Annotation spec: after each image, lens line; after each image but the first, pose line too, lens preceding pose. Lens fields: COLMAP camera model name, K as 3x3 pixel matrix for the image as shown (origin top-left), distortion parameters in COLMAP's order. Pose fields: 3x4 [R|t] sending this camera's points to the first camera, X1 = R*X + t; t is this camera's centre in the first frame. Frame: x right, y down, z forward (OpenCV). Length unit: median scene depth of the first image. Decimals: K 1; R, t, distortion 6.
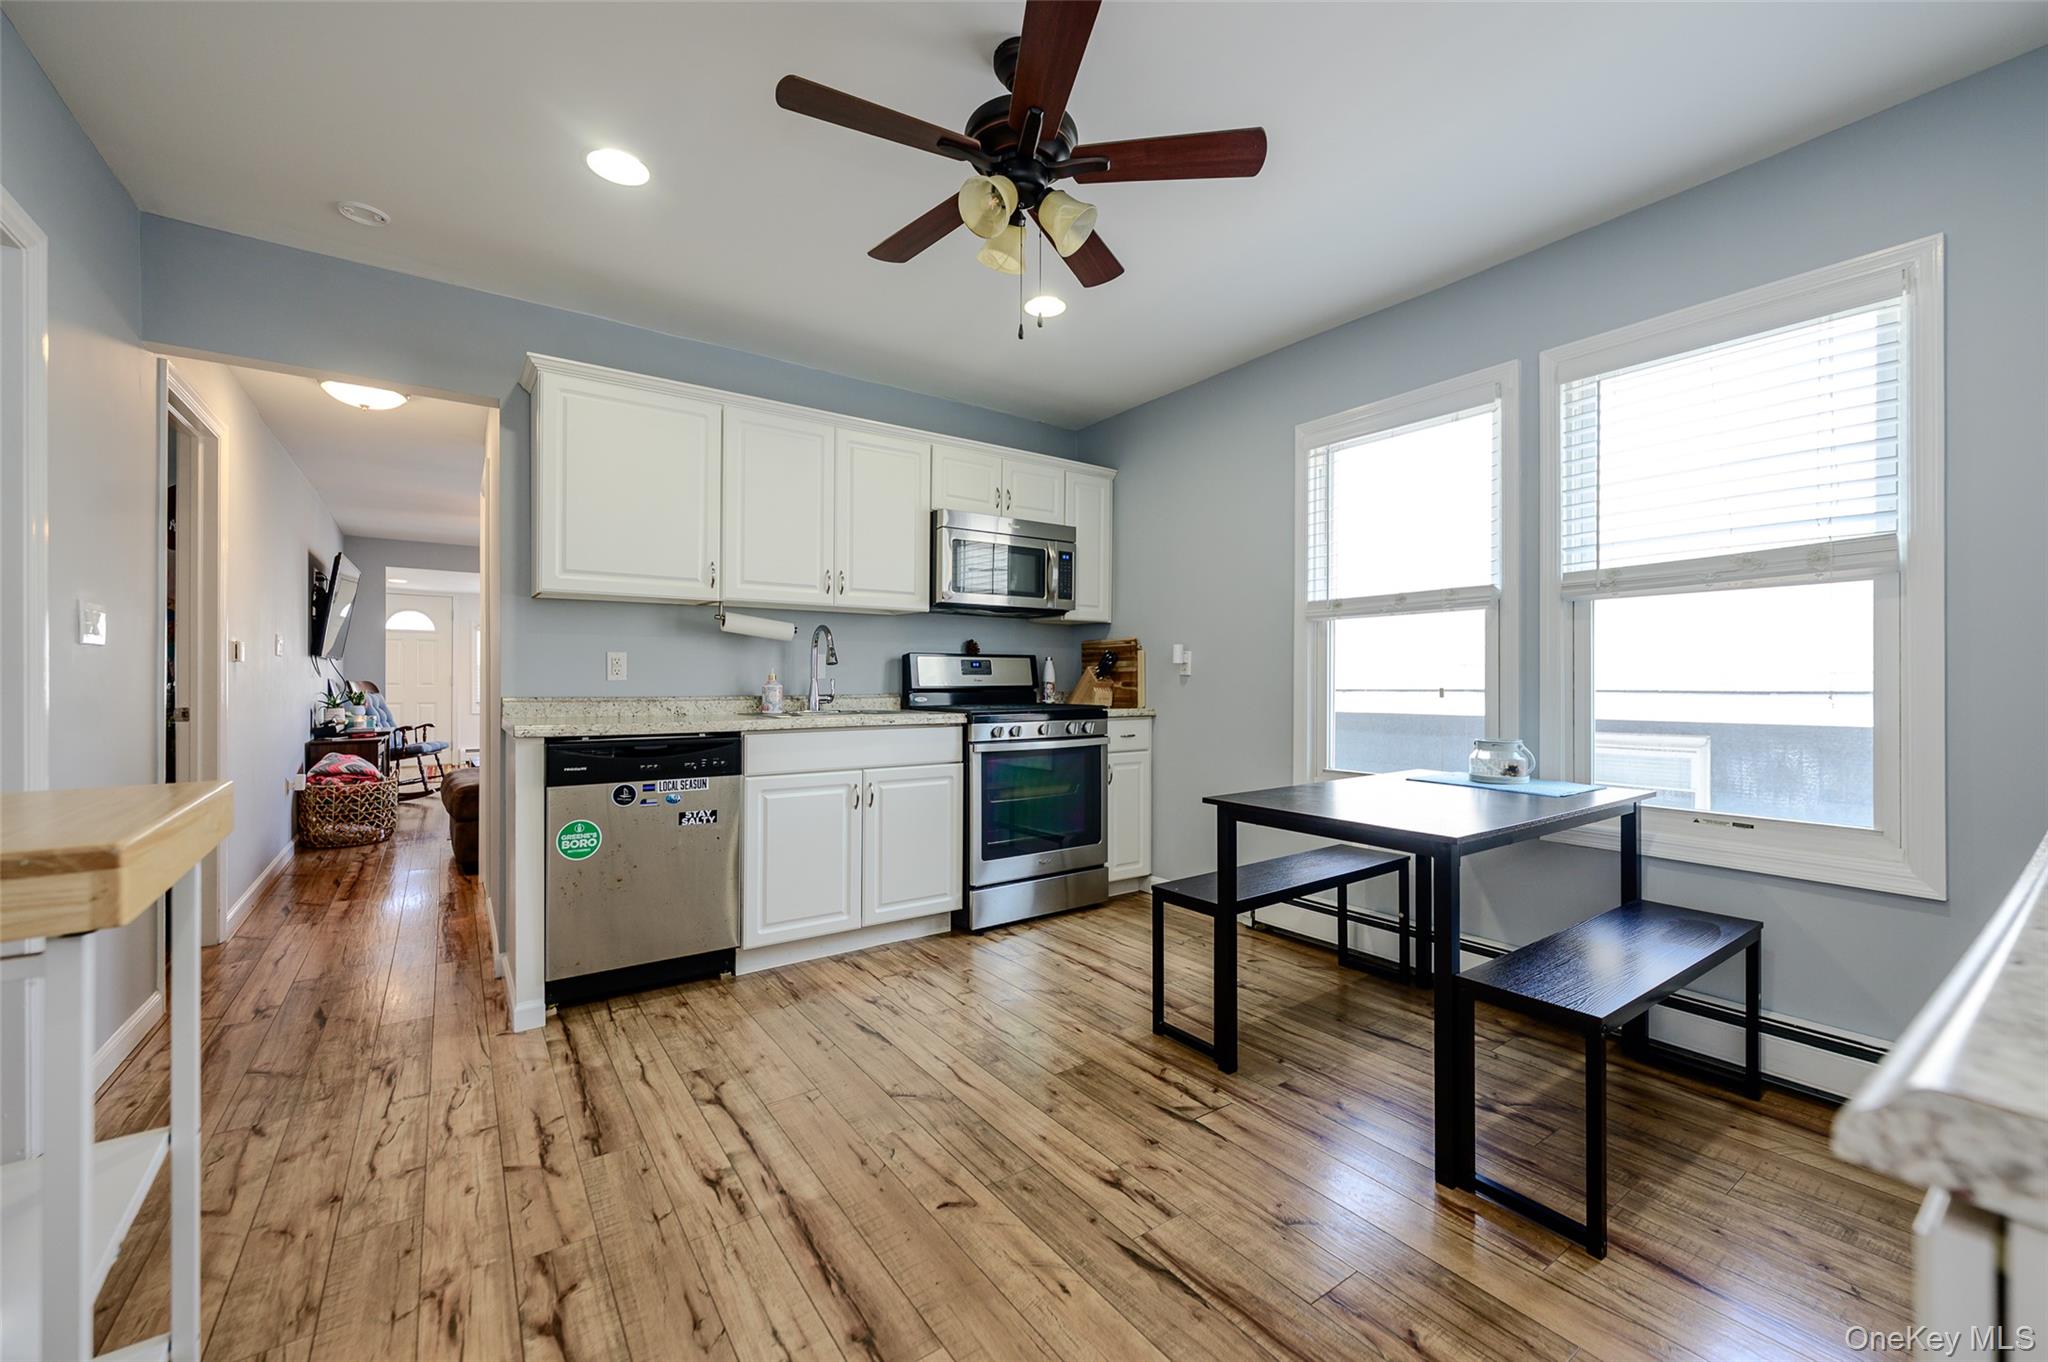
lens RADIAL K [[808.4, 0, 1032.2], [0, 808.4, 677.6], [0, 0, 1]] dist [-0.000542, -0.000100]
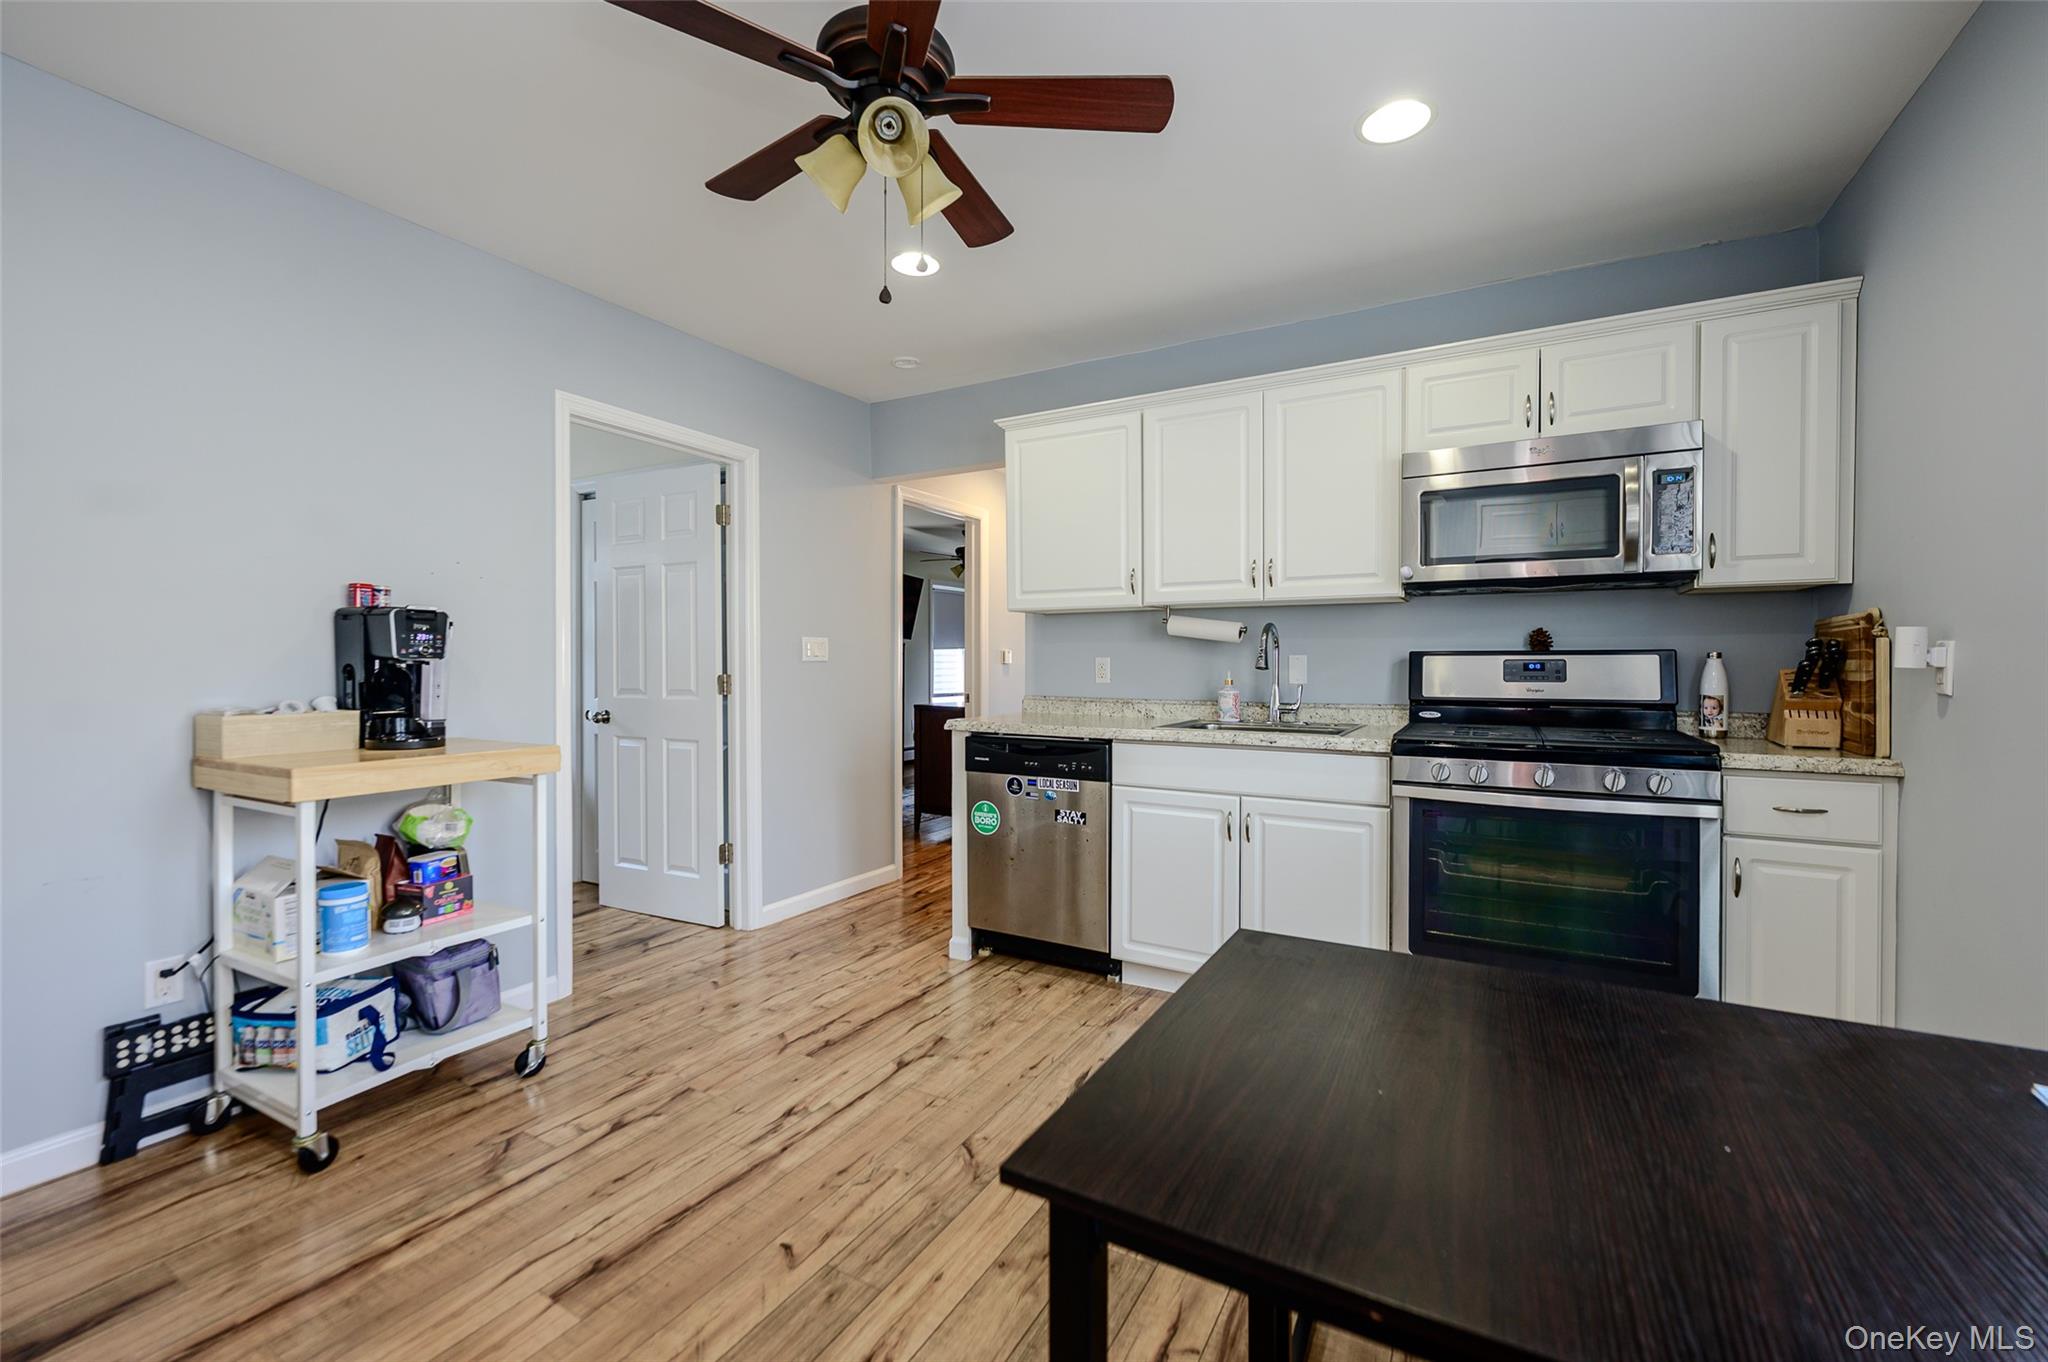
lens RADIAL K [[826.7, 0, 1050.9], [0, 826.7, 666.8], [0, 0, 1]] dist [-0.000806, -0.000102]
pose [[0.429321, 0.006123, -0.903131, 0.576982], [0.000717, 0.999974, 0.007121, -0.032349], [0.903152, -0.003704, 0.429305, 0.540699]]
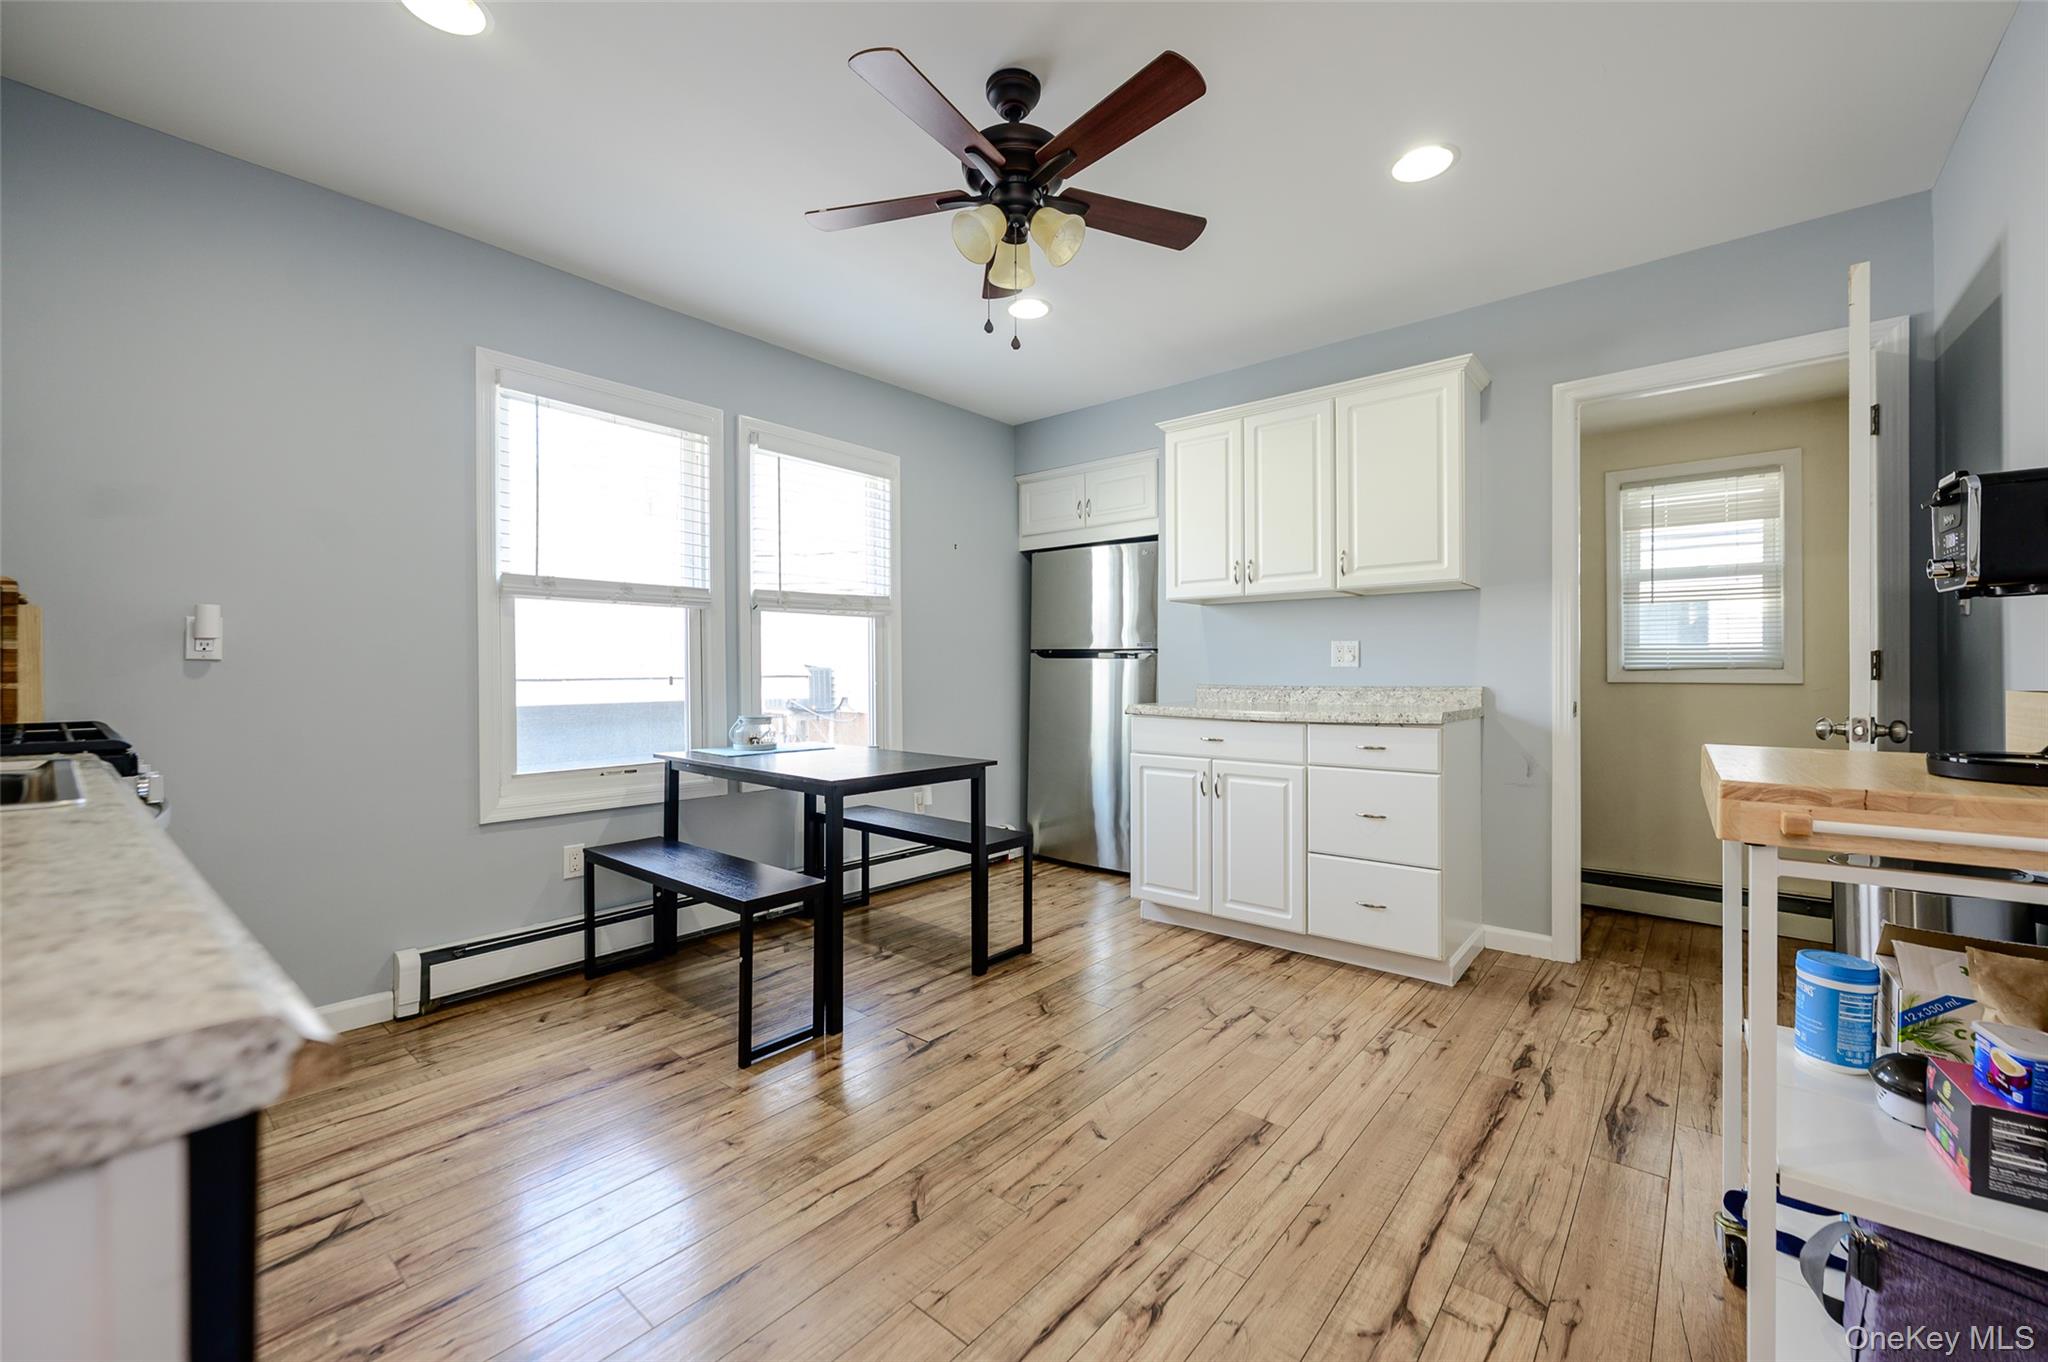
lens RADIAL K [[808.4, 0, 1032.2], [0, 808.4, 677.6], [0, 0, 1]] dist [-0.000542, -0.000100]
pose [[-0.236398, -0.010633, 0.971598, -0.731781], [-0.000479, 0.999941, 0.010826, 0.002580], [-0.971656, 0.002094, -0.236390, 0.849303]]
